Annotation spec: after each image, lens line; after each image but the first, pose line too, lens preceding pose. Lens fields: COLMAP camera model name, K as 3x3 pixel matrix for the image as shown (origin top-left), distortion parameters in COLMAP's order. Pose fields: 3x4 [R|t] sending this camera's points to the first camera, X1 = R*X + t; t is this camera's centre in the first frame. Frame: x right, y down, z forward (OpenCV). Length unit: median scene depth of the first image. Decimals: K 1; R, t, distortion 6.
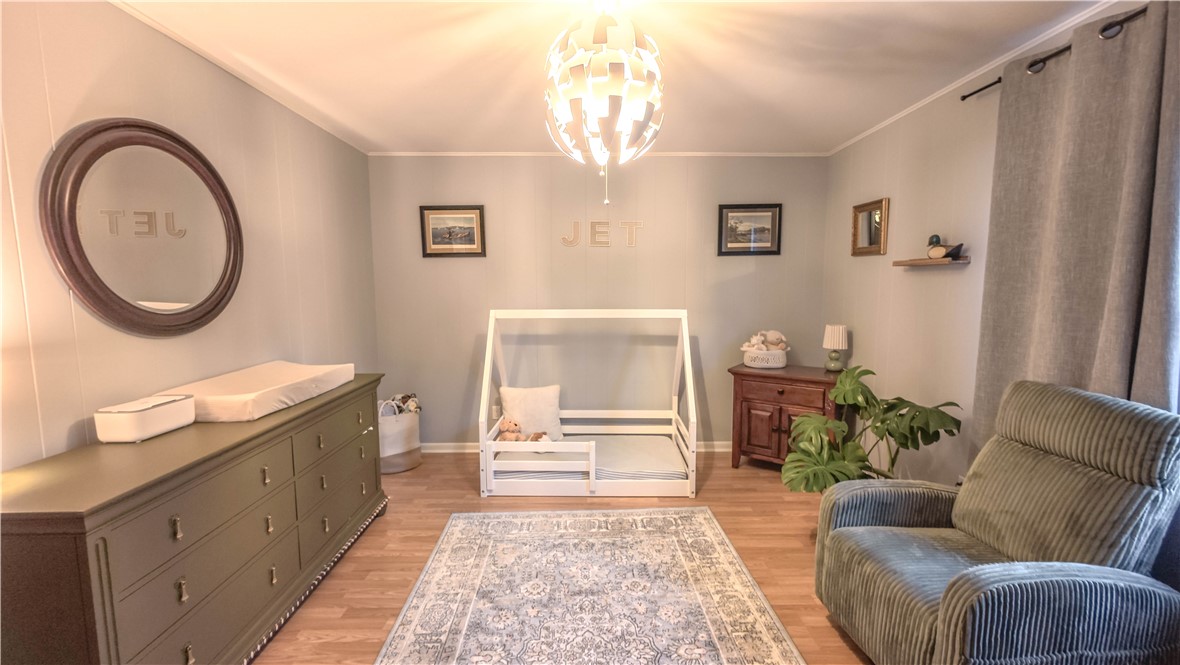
lens RADIAL K [[453.2, 0, 594.8], [0, 453.2, 332.6], [0, 0, 1]] dist [0.007496, 0.000045]
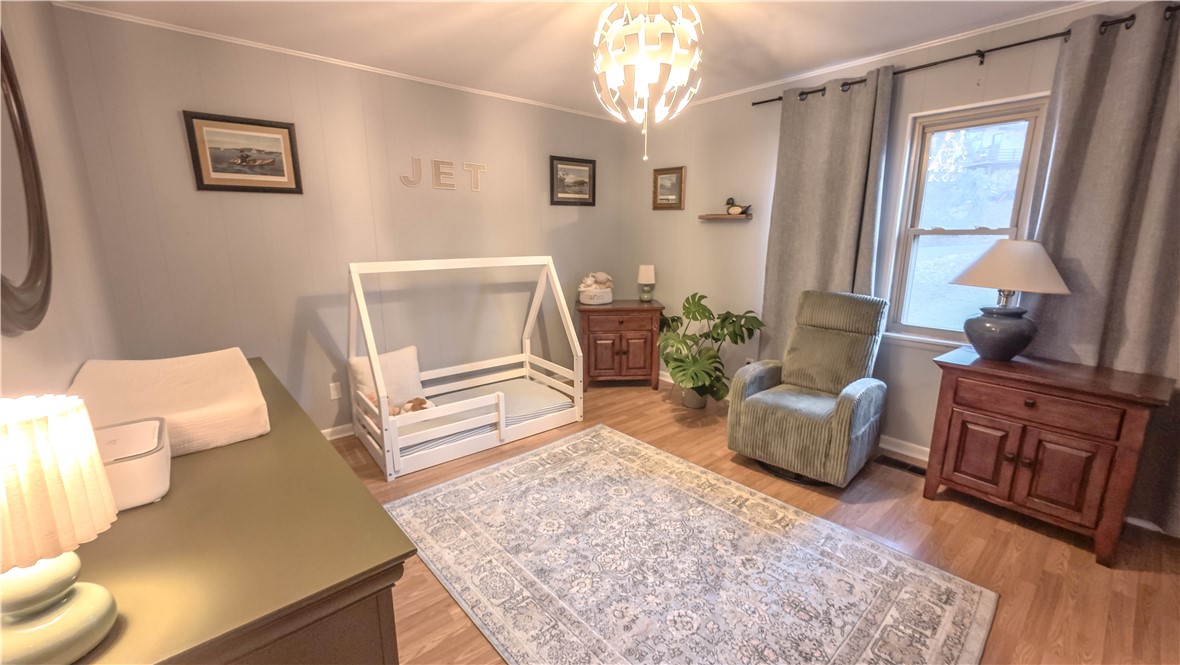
lens RADIAL K [[461.5, 0, 587.8], [0, 461.5, 329.8], [0, 0, 1]] dist [0.000971, 0.000028]
pose [[0.777425, -0.128246, 0.615763, -0.490959], [0.062622, 0.989910, 0.127109, -0.012869], [-0.625851, -0.060257, 0.777612, 0.105448]]
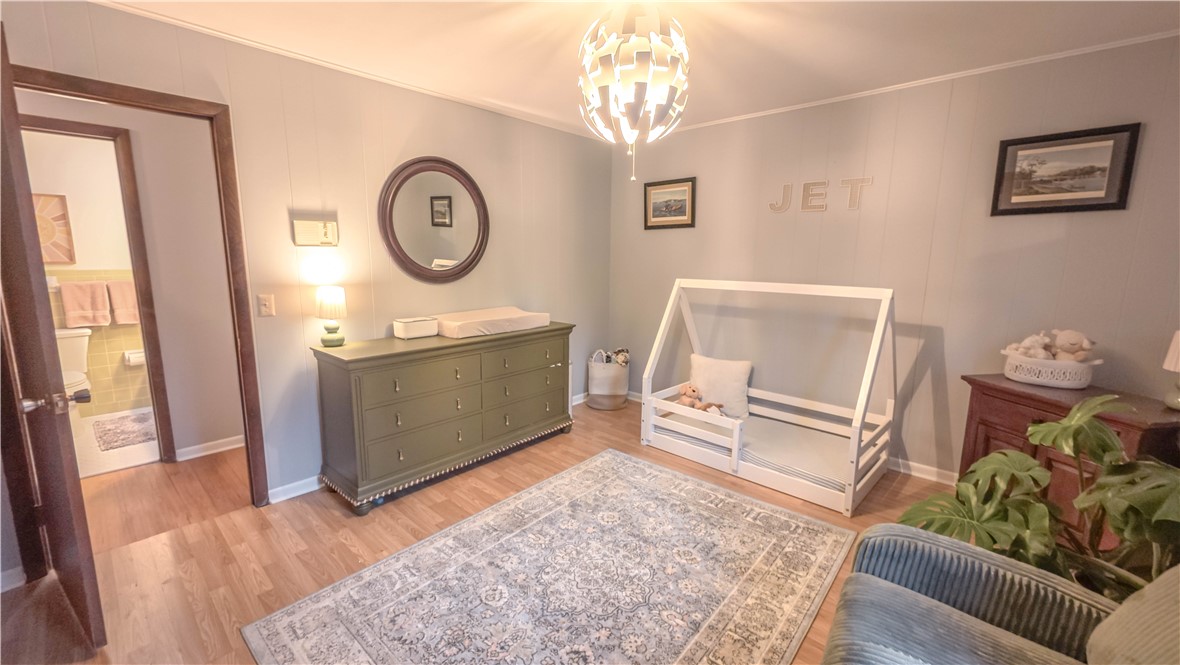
lens RADIAL K [[471.3, 0, 586.9], [0, 471.3, 324.5], [0, 0, 1]] dist [0.001540, 0.000092]
pose [[0.728410, 0.109405, -0.676350, 0.433699], [-0.079689, 0.993997, 0.074964, -0.010227], [0.680491, -0.000707, 0.732756, 0.057873]]
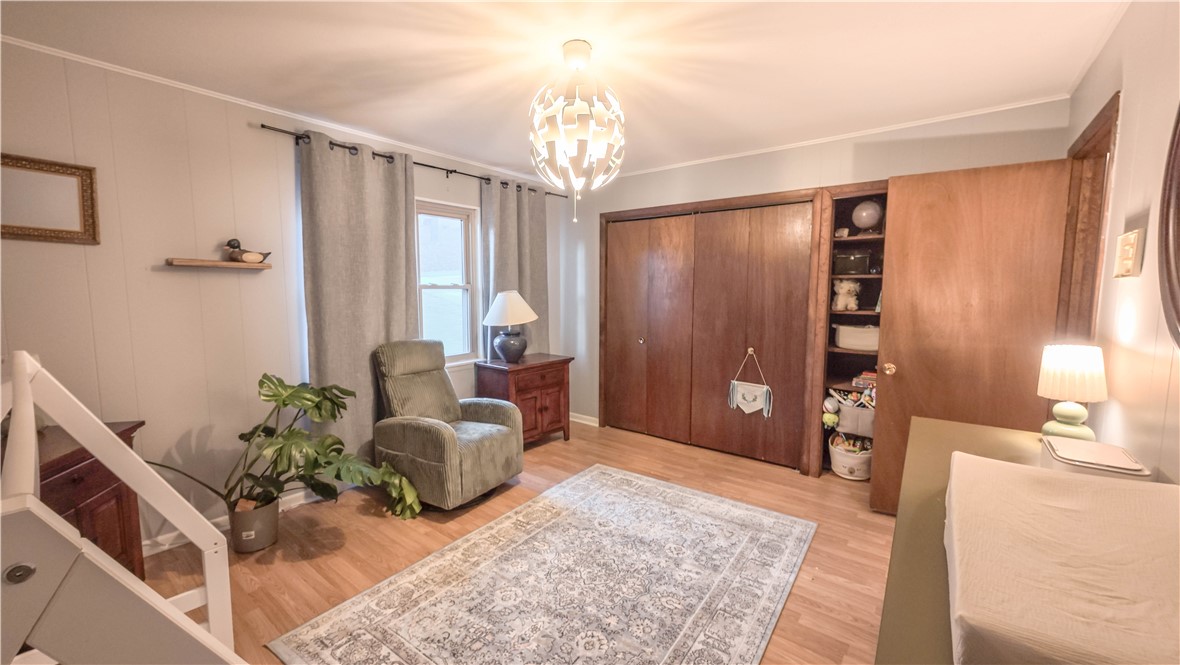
lens RADIAL K [[461.5, 0, 587.8], [0, 461.5, 329.8], [0, 0, 1]] dist [0.000971, 0.000028]
pose [[-0.779021, -0.055362, 0.624549, -0.464776], [0.062278, 0.984336, 0.164937, -0.114193], [-0.623897, 0.167385, -0.763371, 1.151668]]
